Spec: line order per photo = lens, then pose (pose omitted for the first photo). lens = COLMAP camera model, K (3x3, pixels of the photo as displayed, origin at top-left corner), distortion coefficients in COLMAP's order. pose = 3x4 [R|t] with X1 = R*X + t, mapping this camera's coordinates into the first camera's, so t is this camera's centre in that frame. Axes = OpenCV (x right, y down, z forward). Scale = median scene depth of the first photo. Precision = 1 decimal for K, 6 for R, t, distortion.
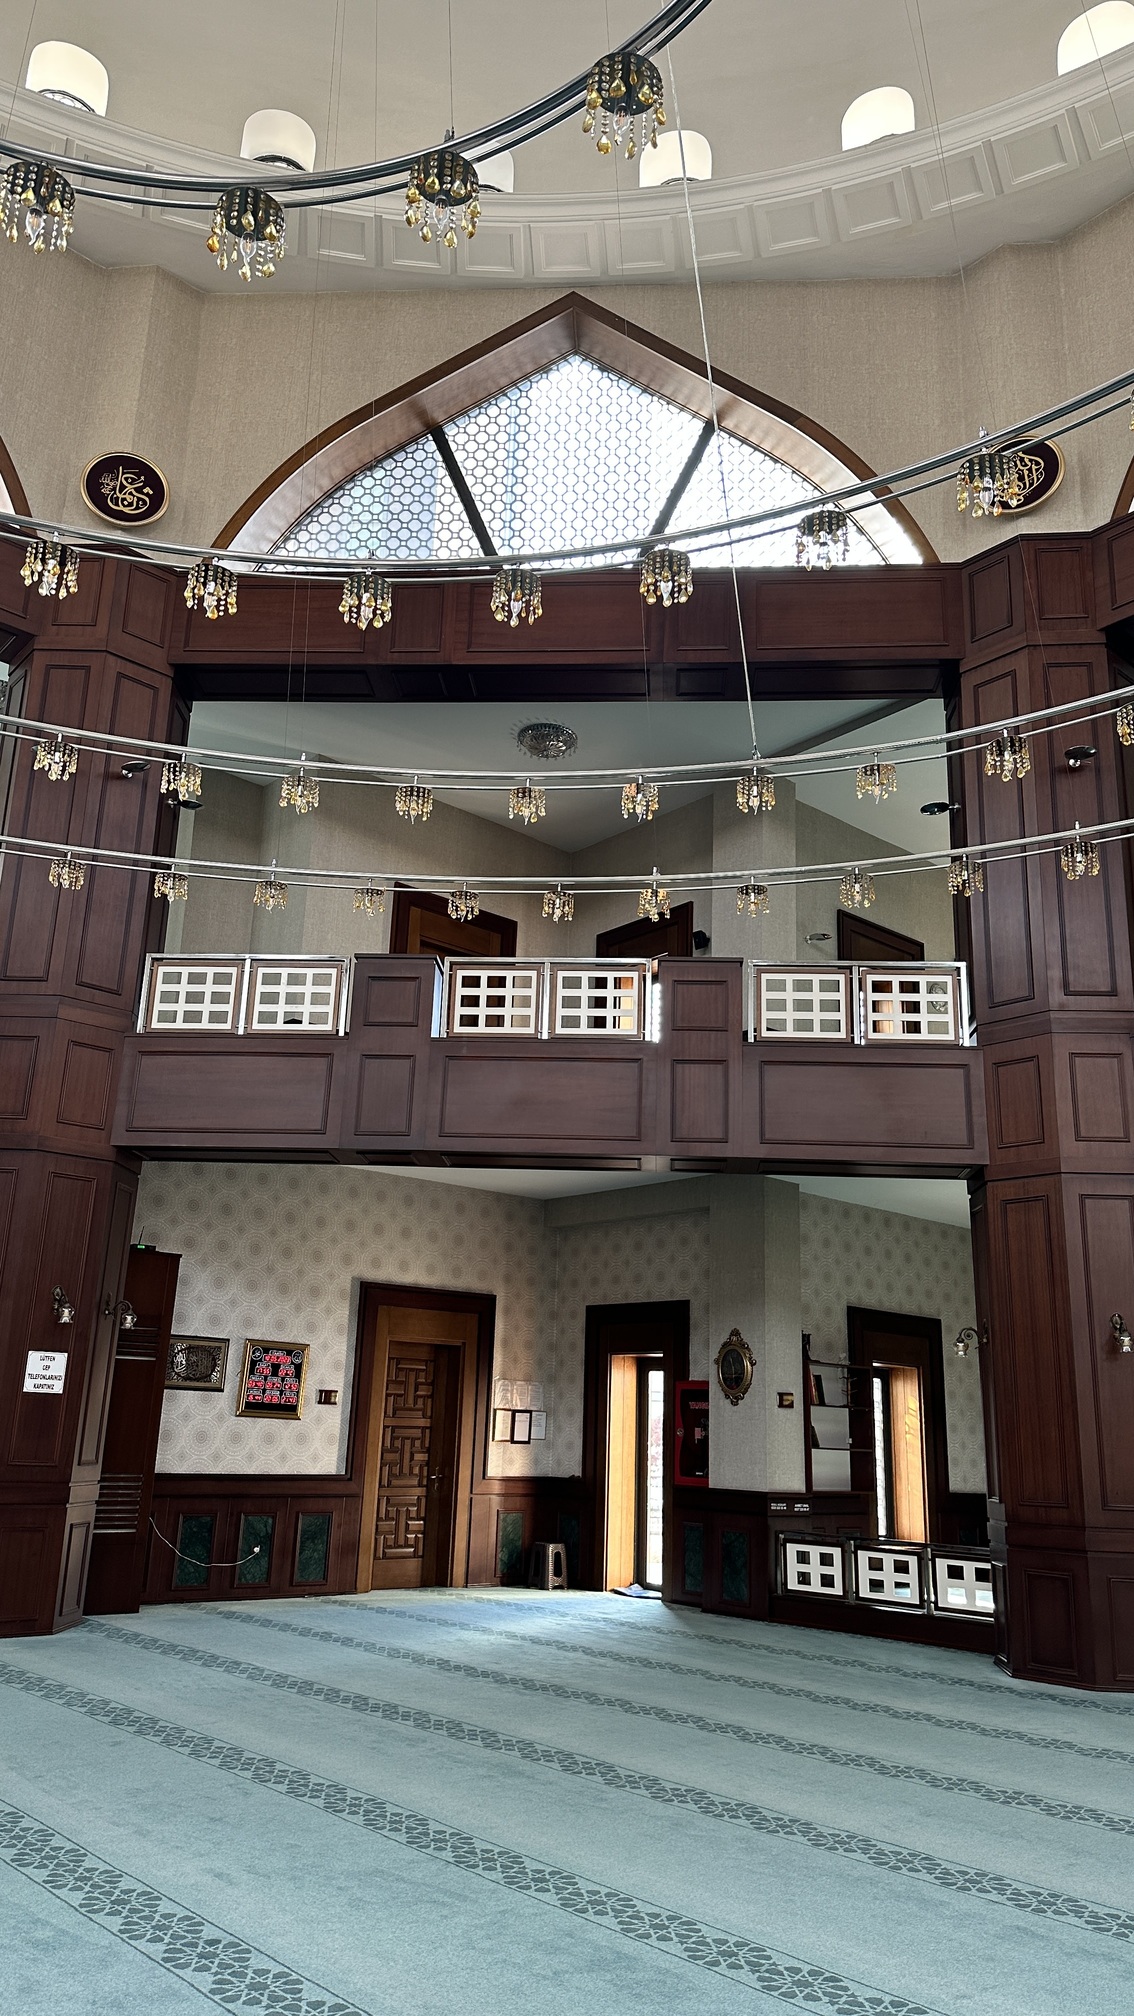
lens RADIAL K [[1400.0, 0, 567.0], [0, 1400.0, 1008.0], [0, 0, 1]] dist [0.100603, -0.148031]
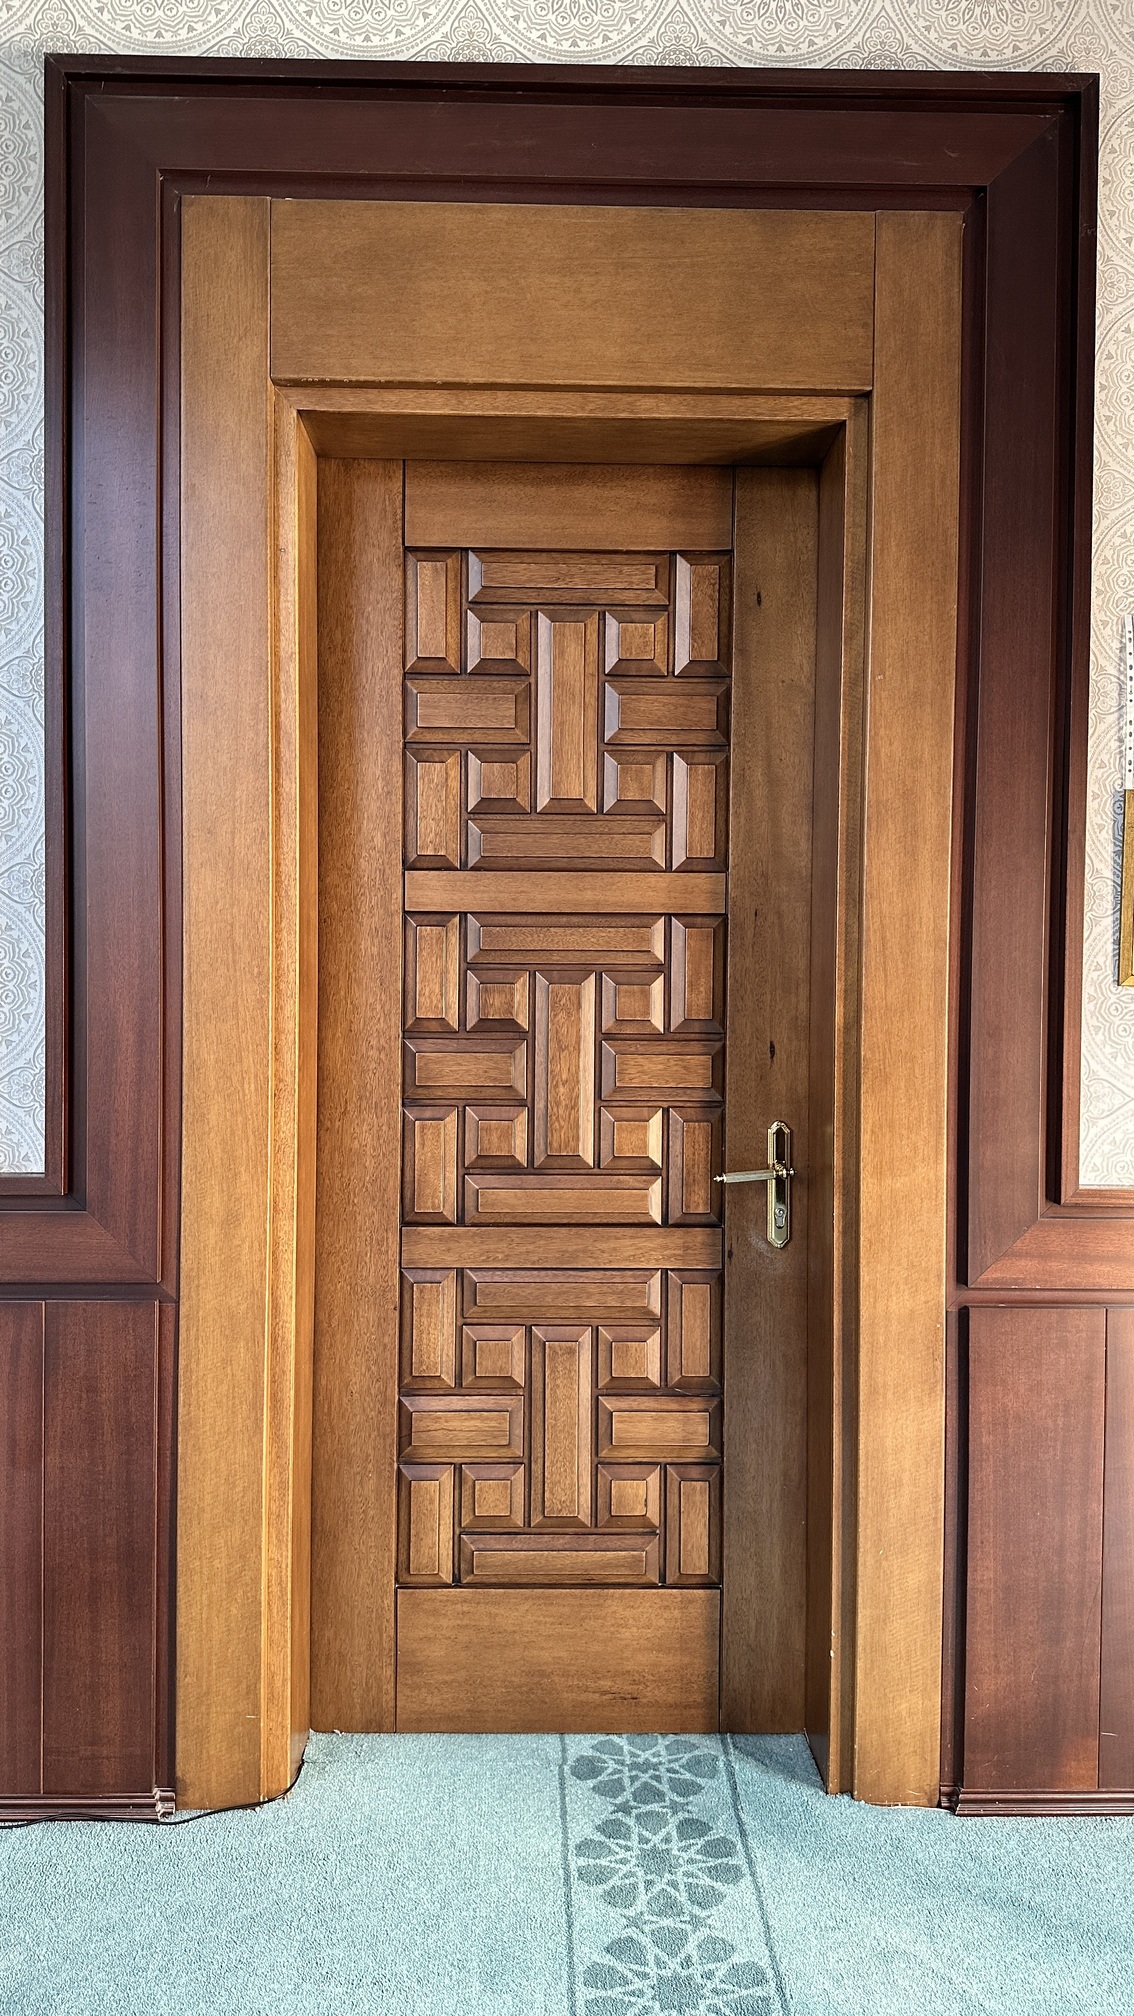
lens RADIAL K [[1400.0, 0, 567.0], [0, 1400.0, 1008.0], [0, 0, 1]] dist [0.100603, -0.148031]
pose [[0.755952, -0.017934, -0.654381, 0.005347], [0.207283, 0.954746, 0.213291, 0.273909], [0.620943, -0.296880, 0.725460, 0.878973]]
